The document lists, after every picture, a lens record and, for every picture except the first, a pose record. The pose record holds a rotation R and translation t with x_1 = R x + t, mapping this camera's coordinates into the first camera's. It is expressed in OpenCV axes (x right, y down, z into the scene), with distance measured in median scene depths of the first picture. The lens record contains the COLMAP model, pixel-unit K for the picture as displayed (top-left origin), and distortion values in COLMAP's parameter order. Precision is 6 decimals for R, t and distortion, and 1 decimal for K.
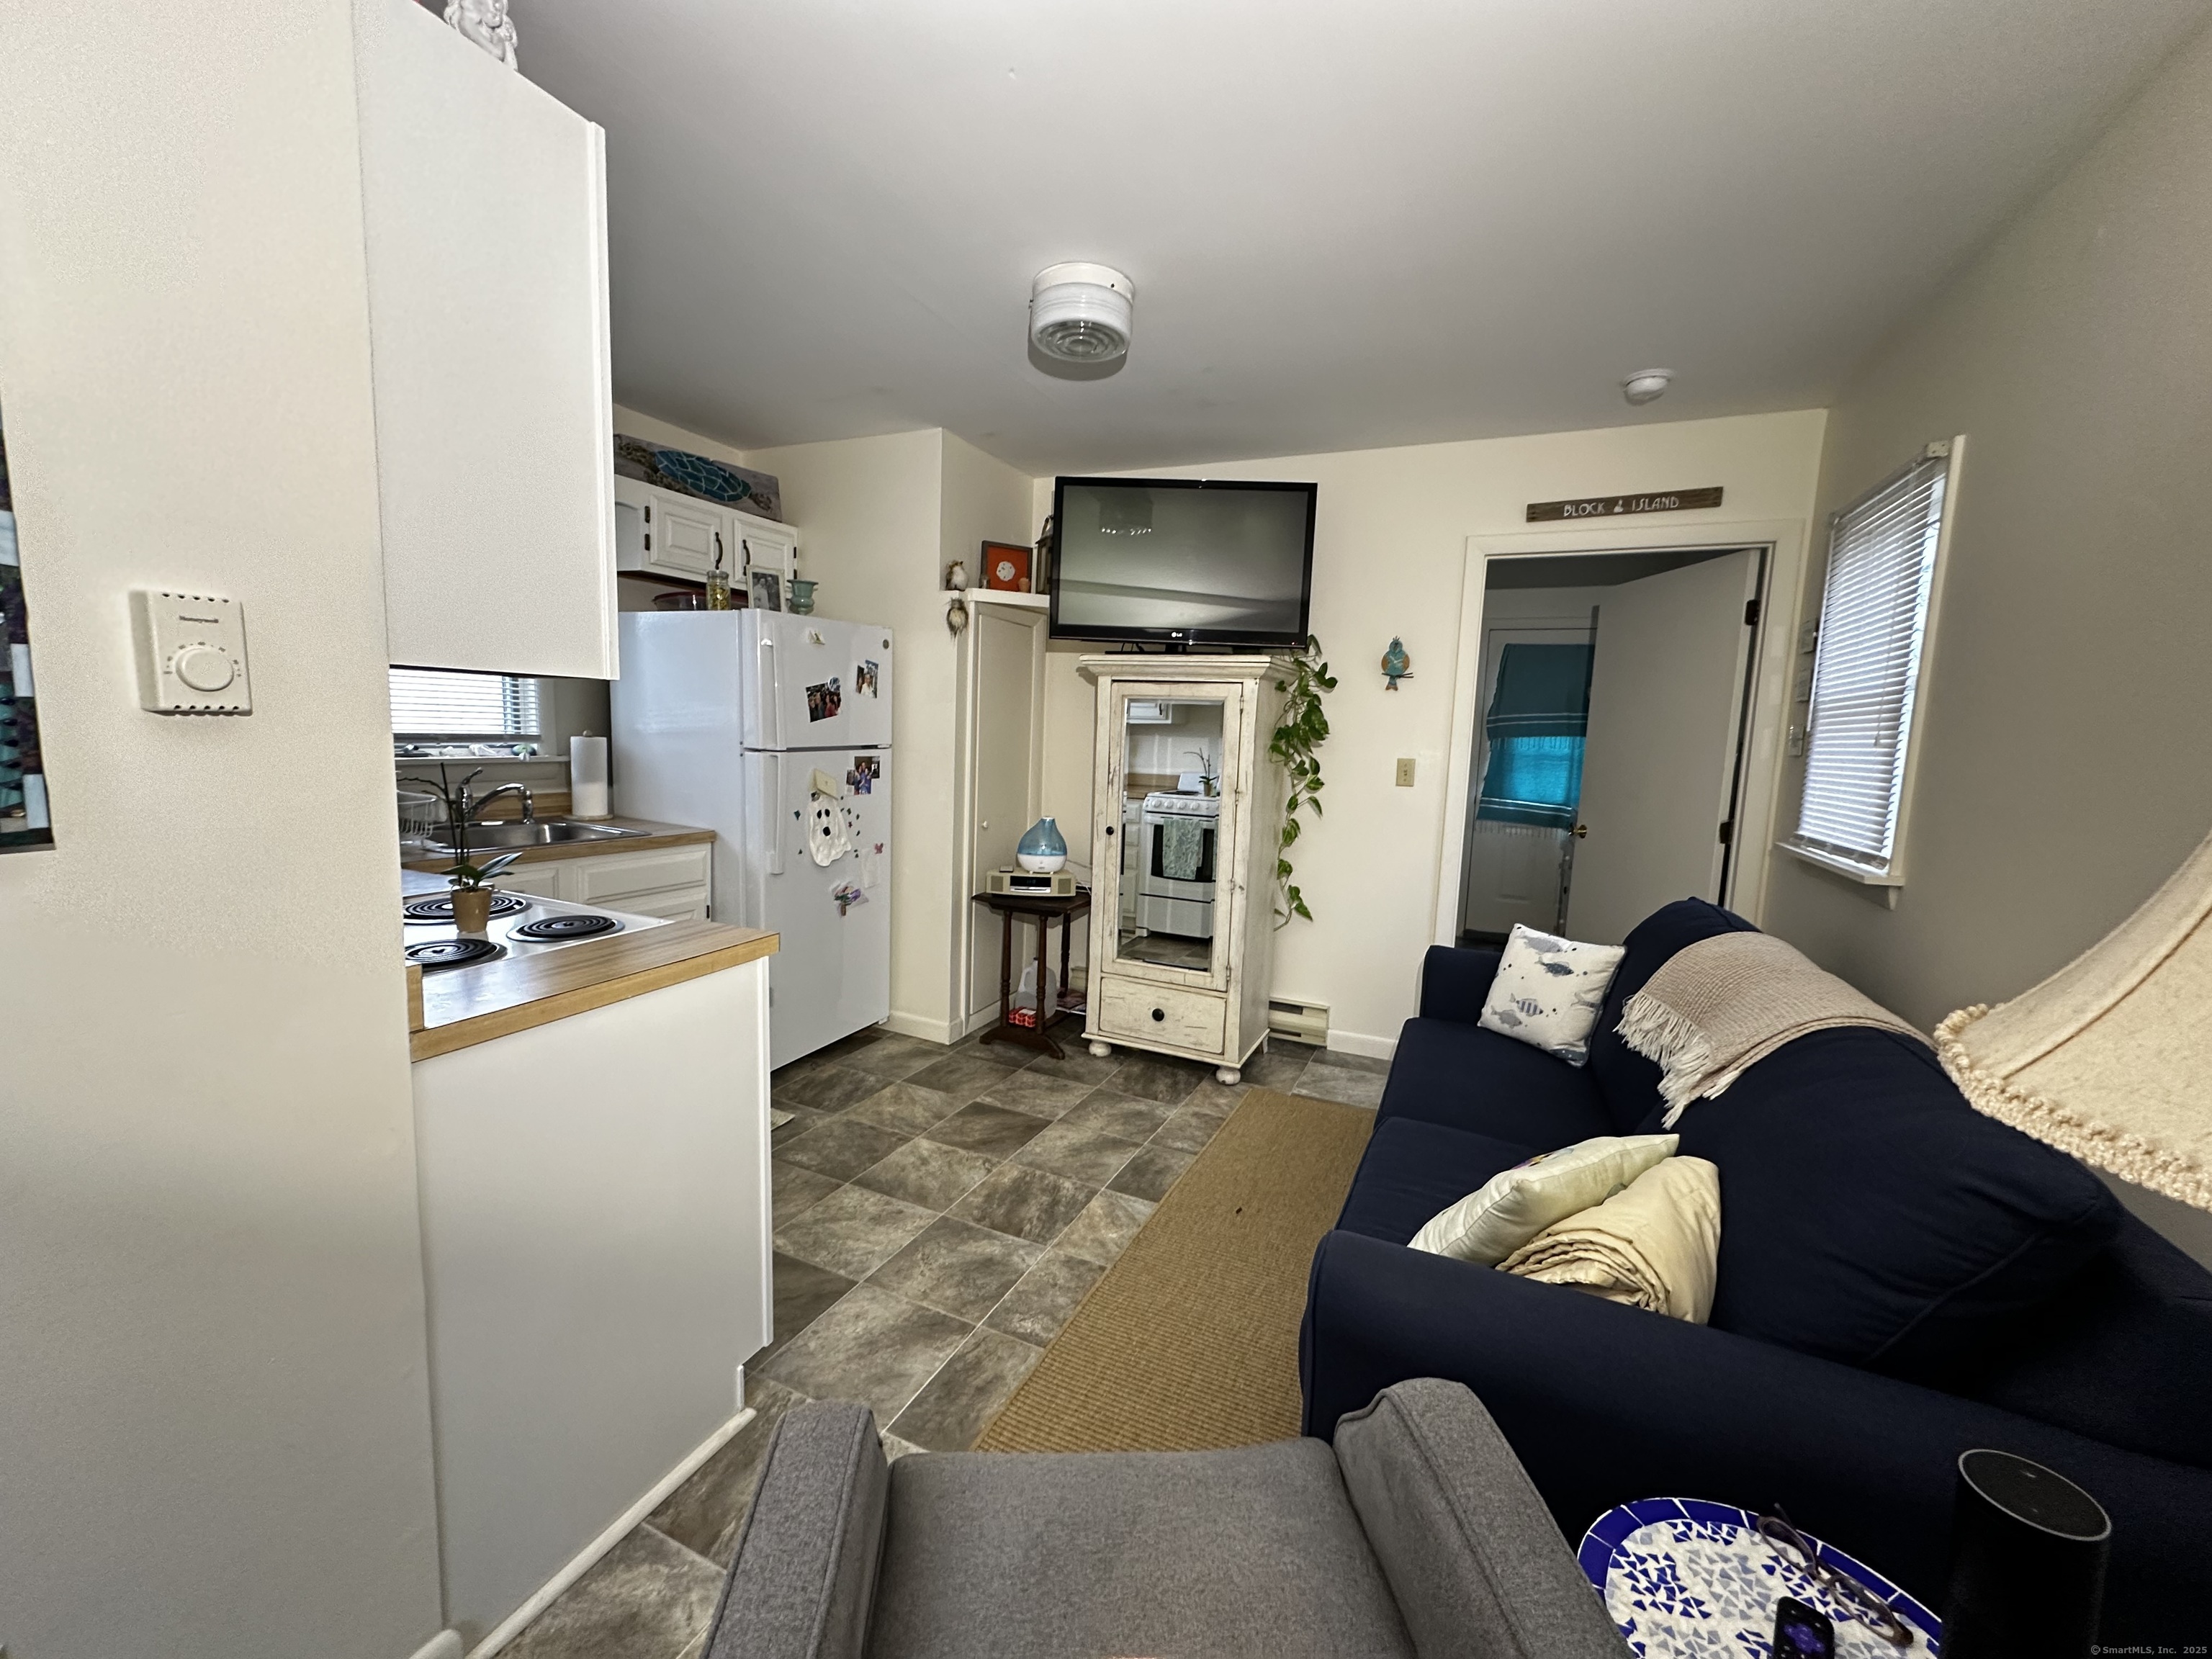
lens RADIAL K [[877.3, 0, 1108.4], [0, 877.3, 818.3], [0, 0, 1]] dist [-0.001898, 0.000336]
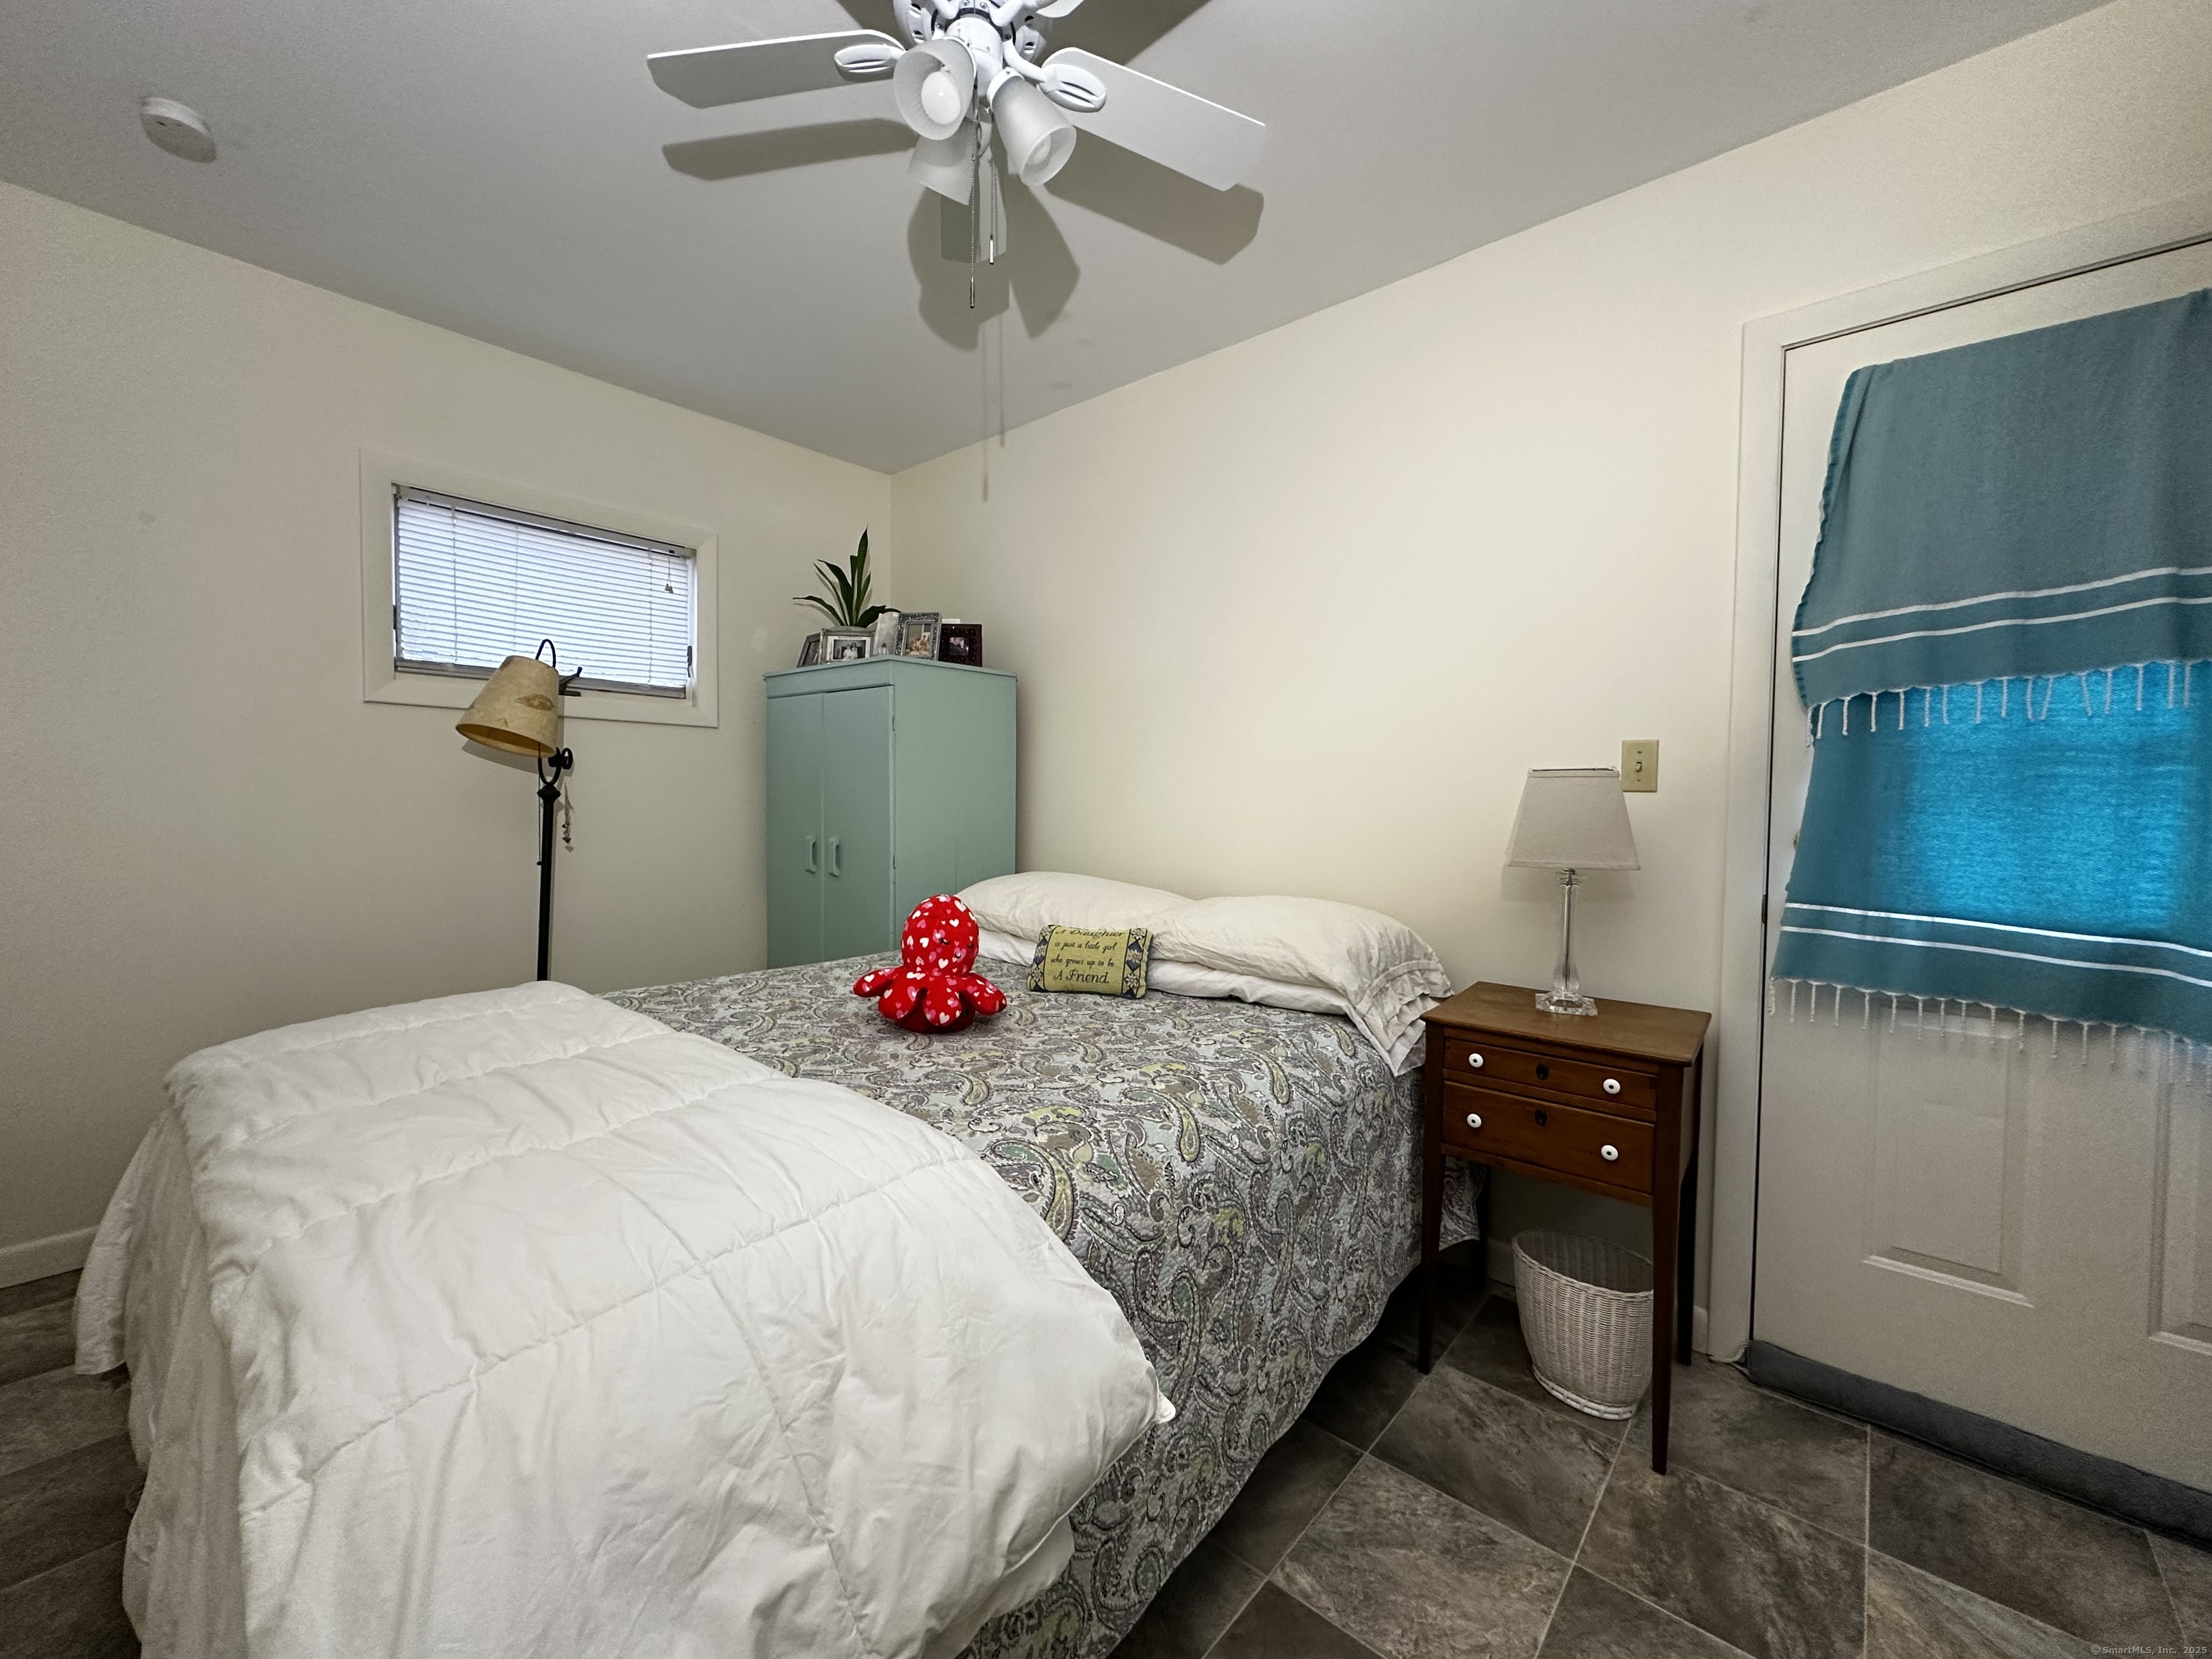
lens RADIAL K [[877.3, 0, 1106.0], [0, 877.3, 826.6], [0, 0, 1]] dist [-0.001898, 0.000336]
pose [[0.956044, -0.020916, -0.292476, -0.294020], [-0.002766, 0.996765, -0.080324, 0.035503], [0.293210, 0.077602, 0.952894, 0.347985]]
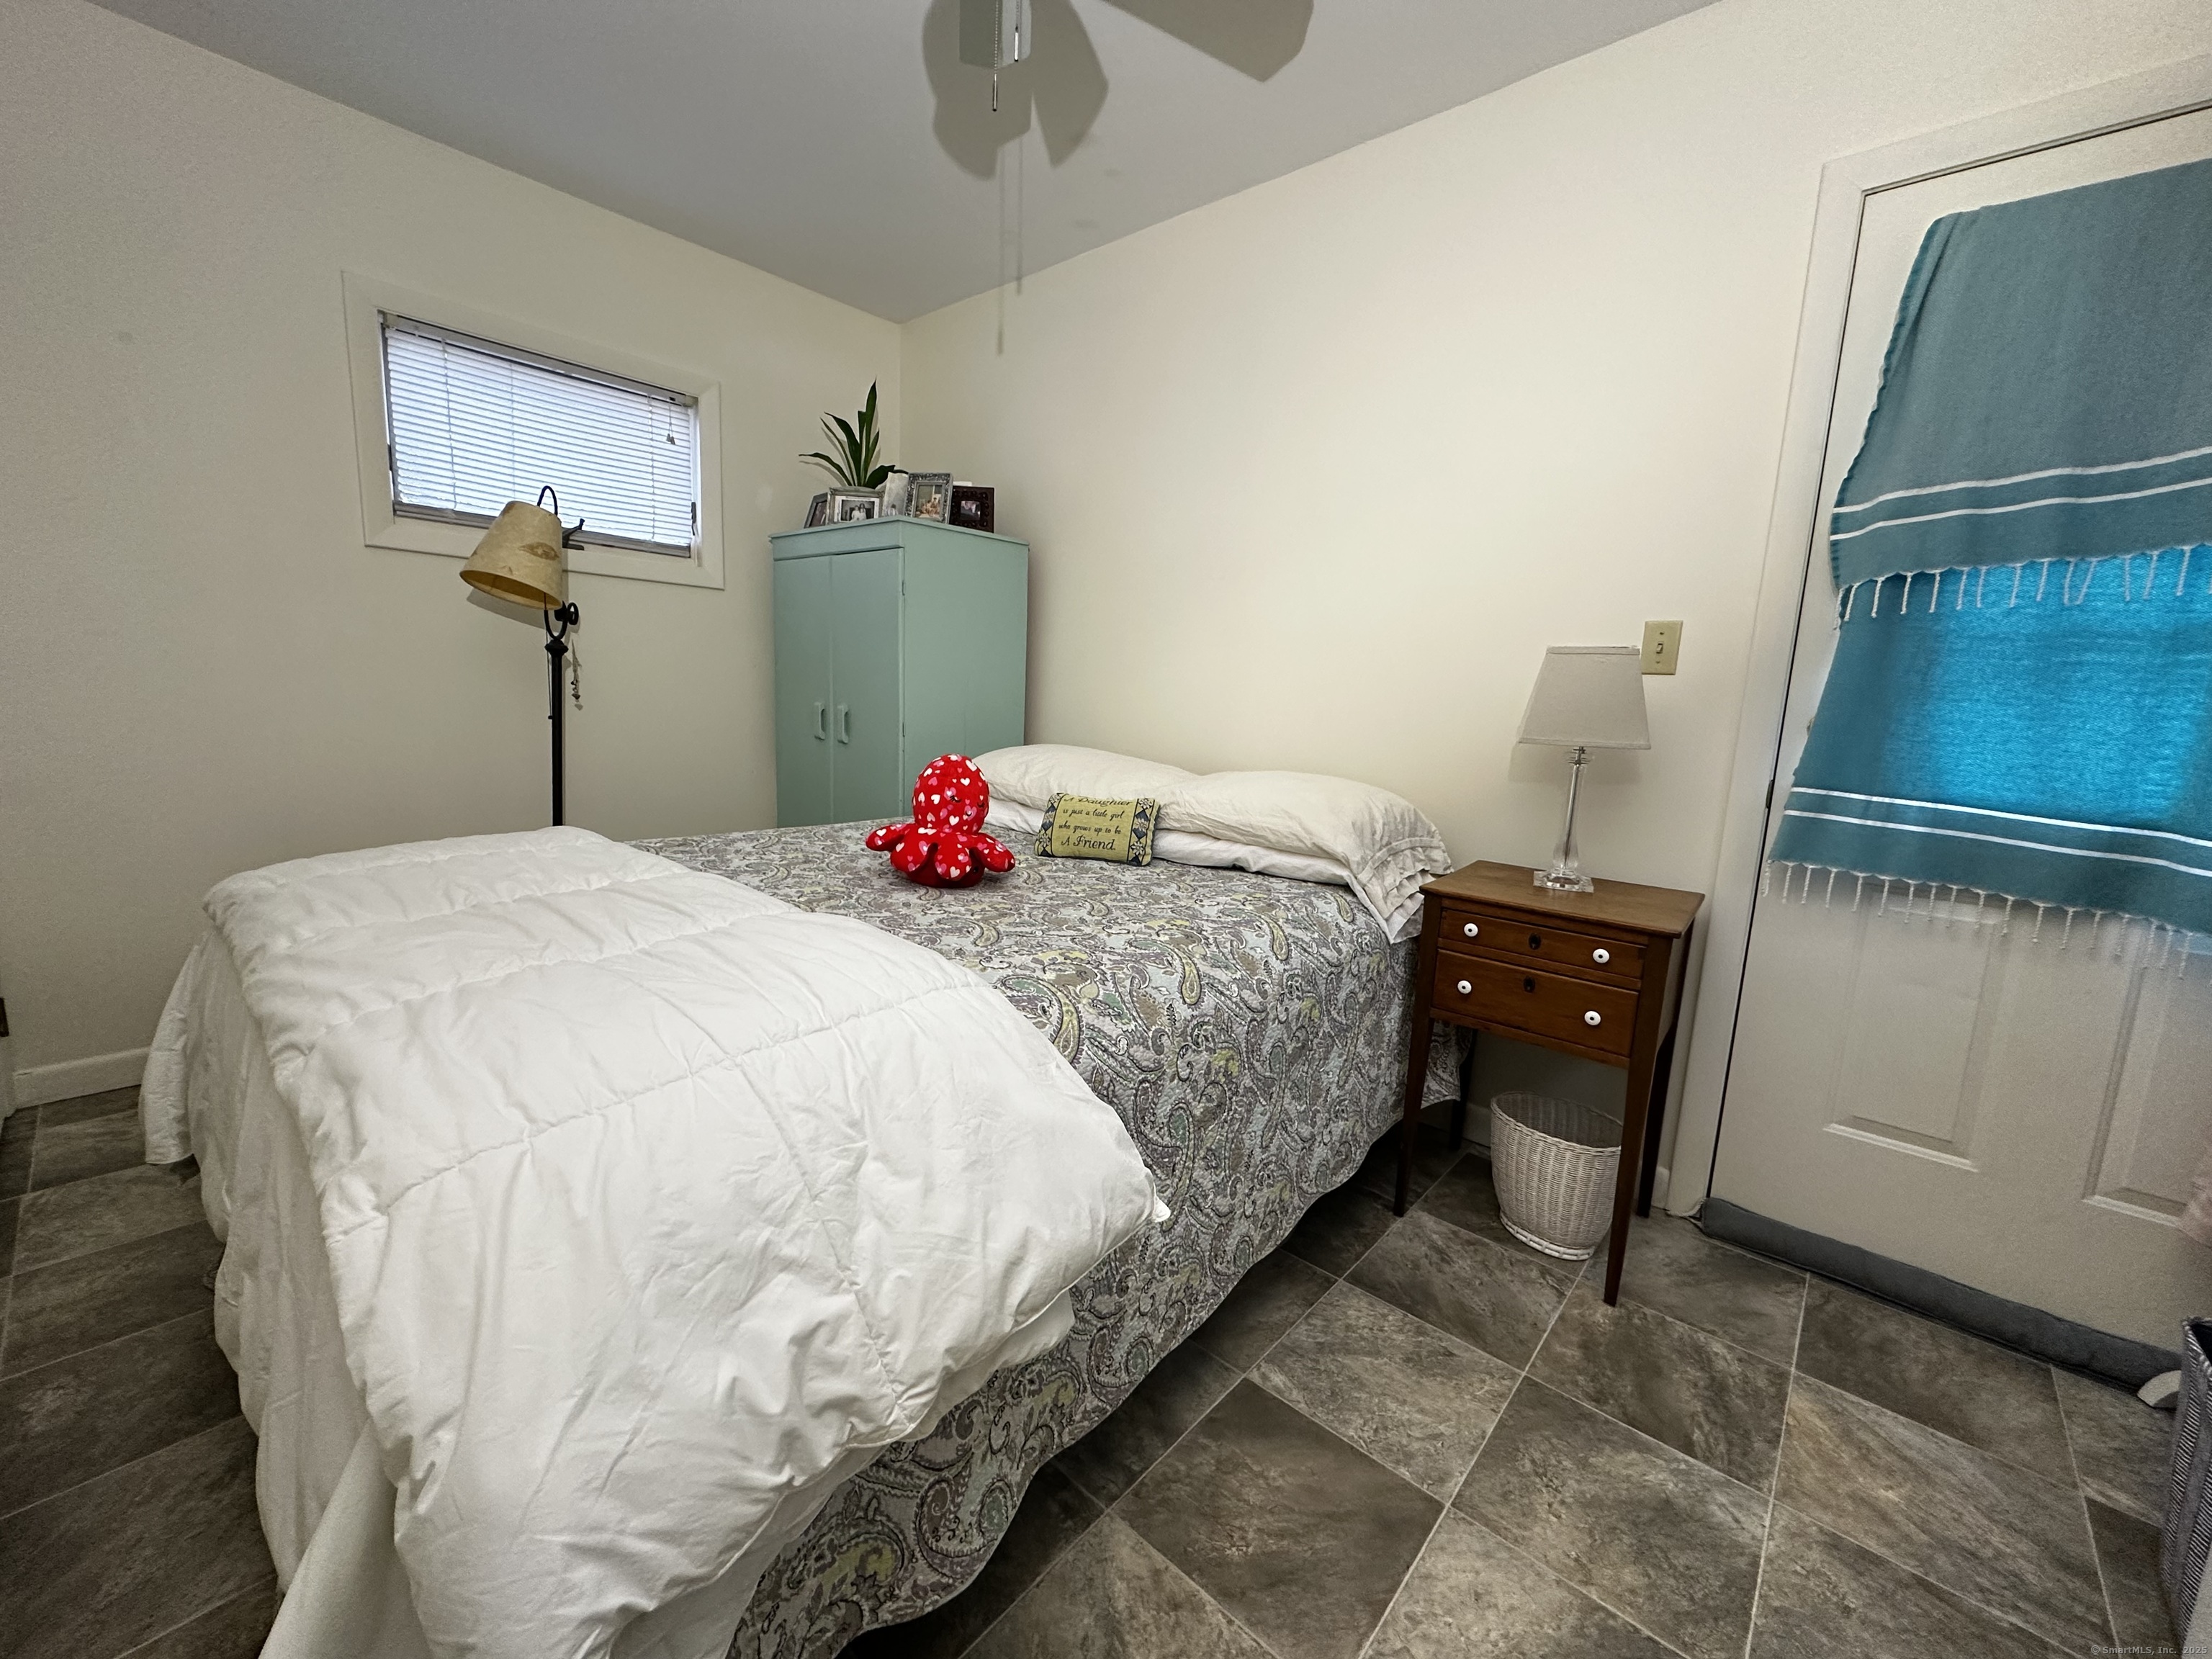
lens RADIAL K [[877.3, 0, 1106.6], [0, 877.3, 826.9], [0, 0, 1]] dist [-0.001898, 0.000336]
pose [[0.954341, 0.044852, -0.295334, -0.296784], [-0.034366, 0.998584, 0.040603, 0.060179], [0.296737, -0.028599, 0.954531, 0.343020]]
